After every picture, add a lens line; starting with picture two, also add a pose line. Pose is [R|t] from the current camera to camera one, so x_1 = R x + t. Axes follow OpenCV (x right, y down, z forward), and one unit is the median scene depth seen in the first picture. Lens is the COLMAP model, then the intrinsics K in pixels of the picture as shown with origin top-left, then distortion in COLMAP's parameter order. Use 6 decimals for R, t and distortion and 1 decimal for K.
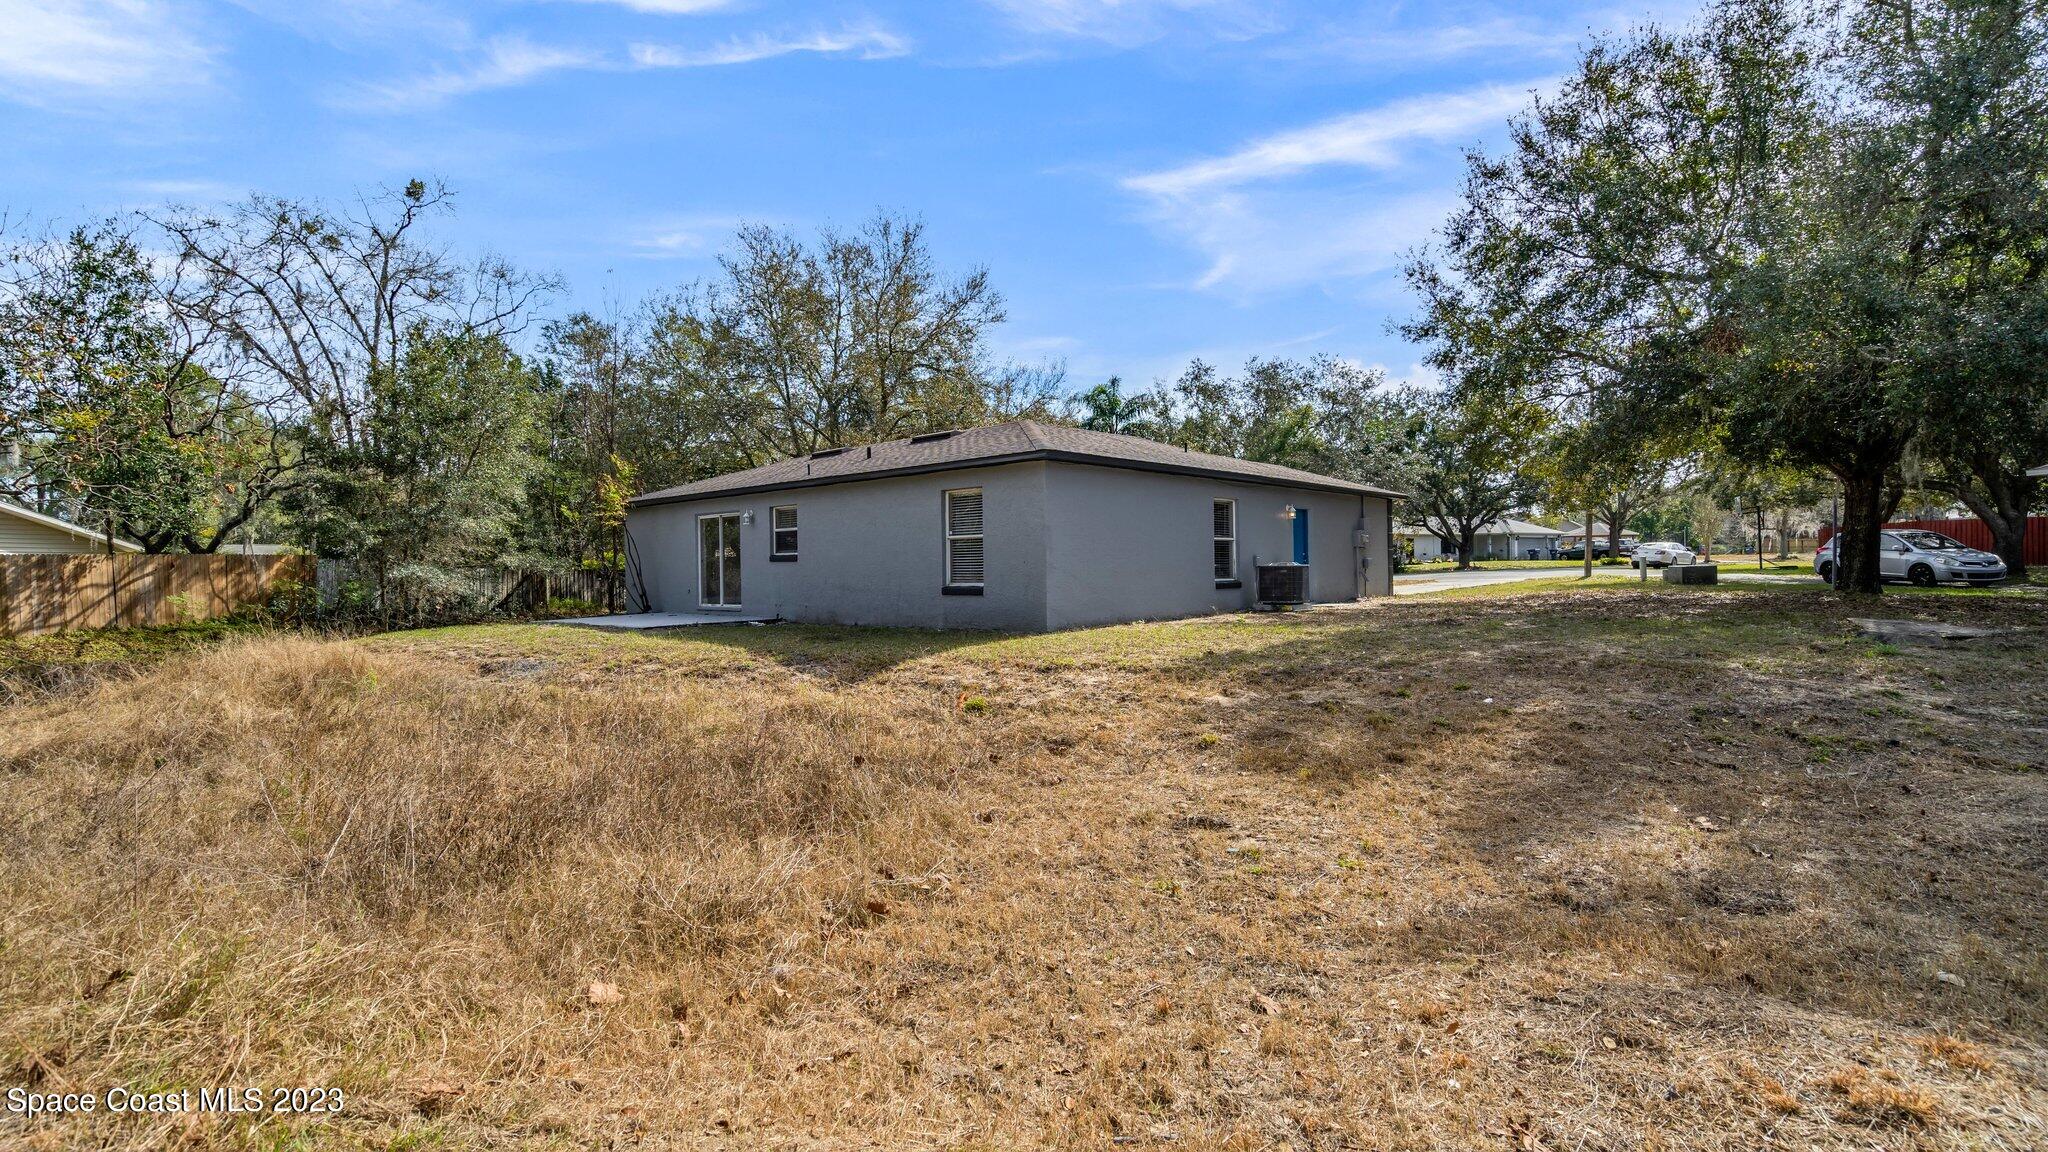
lens RADIAL K [[945.1, 0, 1024.7], [0, 945.1, 572.4], [0, 0, 1]] dist [-0.004199, 0.000024]
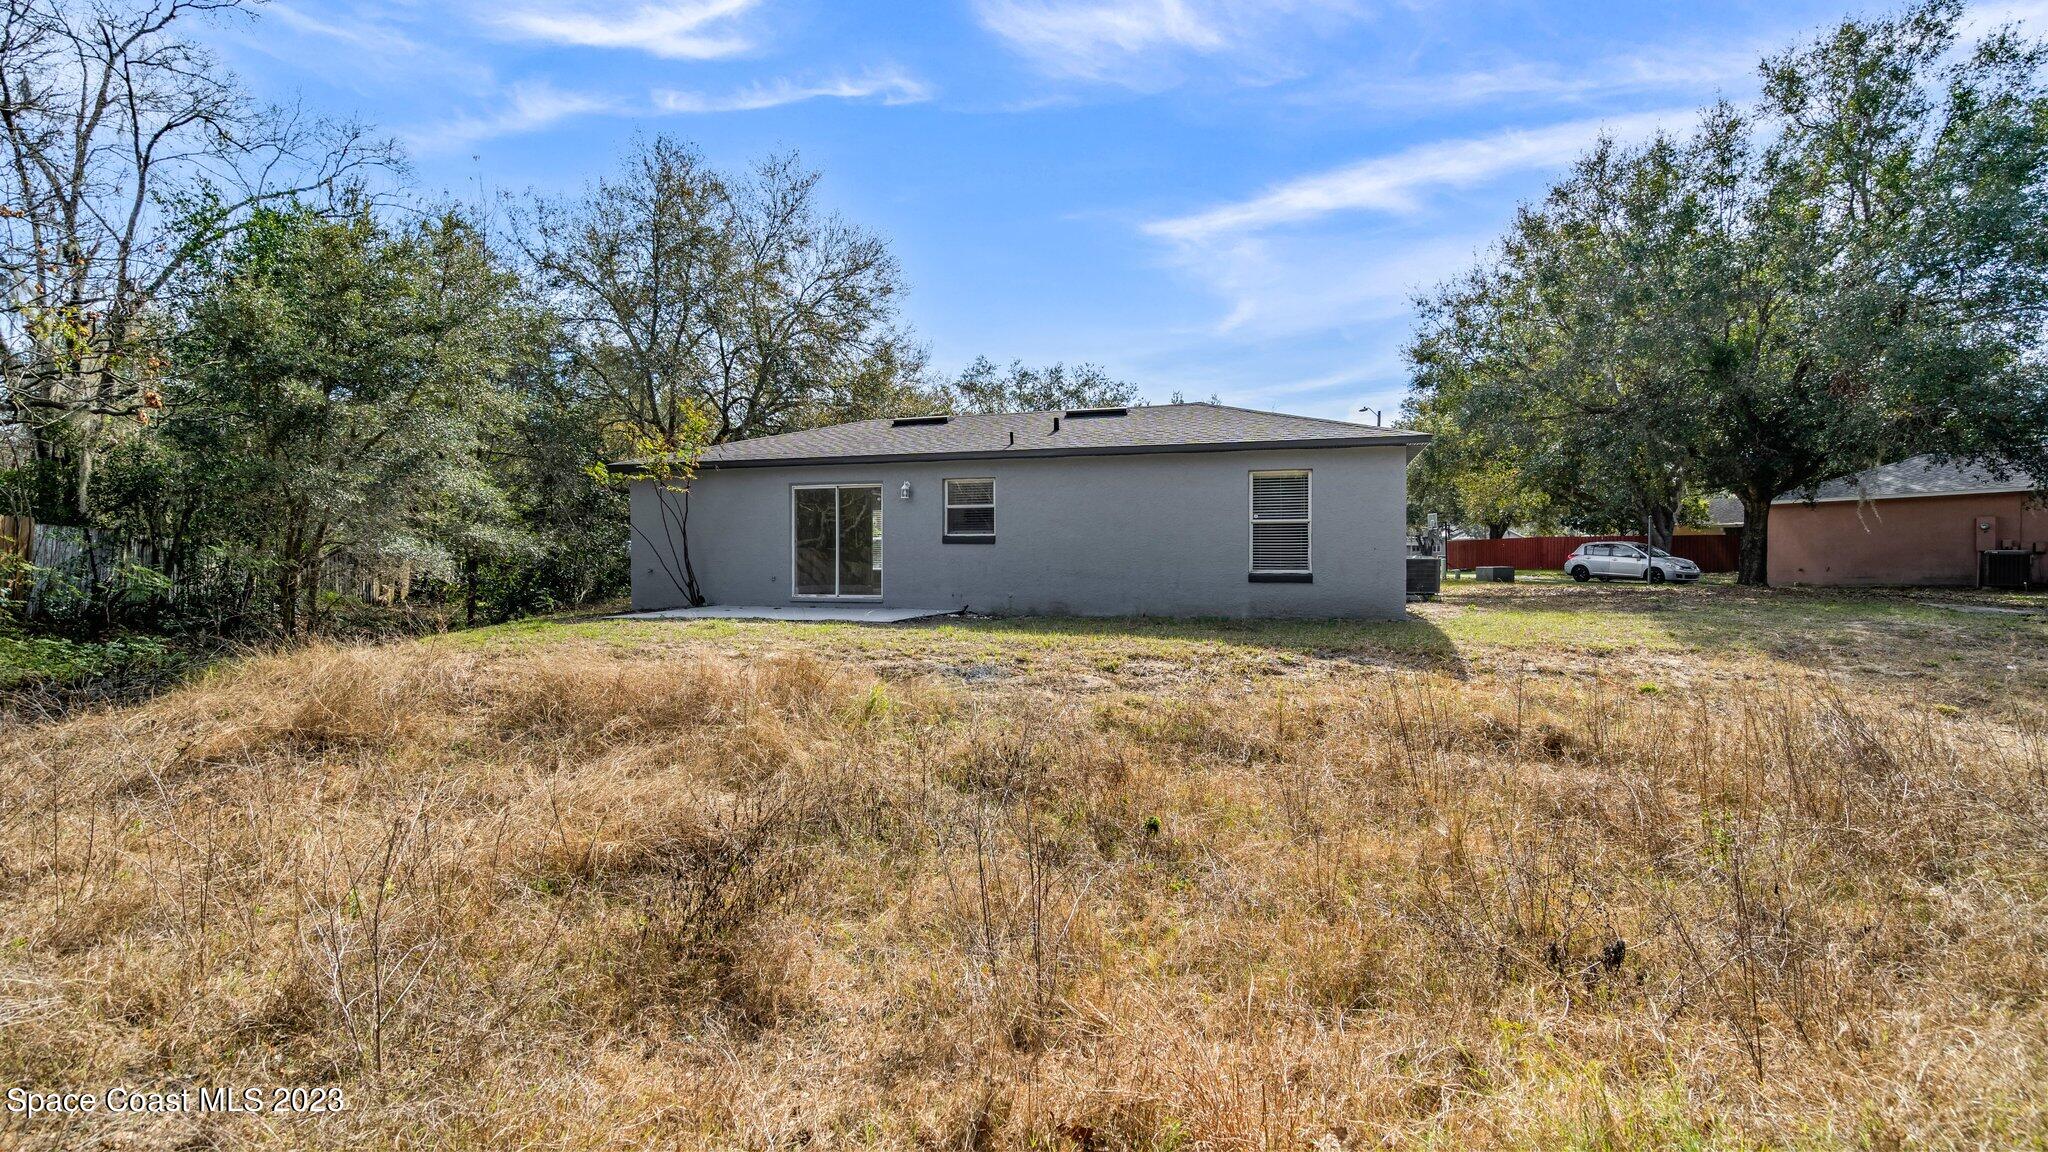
lens RADIAL K [[945.1, 0, 1024.2], [0, 945.1, 580.1], [0, 0, 1]] dist [-0.004199, 0.000024]
pose [[0.914734, 0.009424, 0.403947, -0.561610], [-0.013248, 0.999890, 0.006673, 0.015223], [-0.403839, -0.011455, 0.914758, 0.197904]]
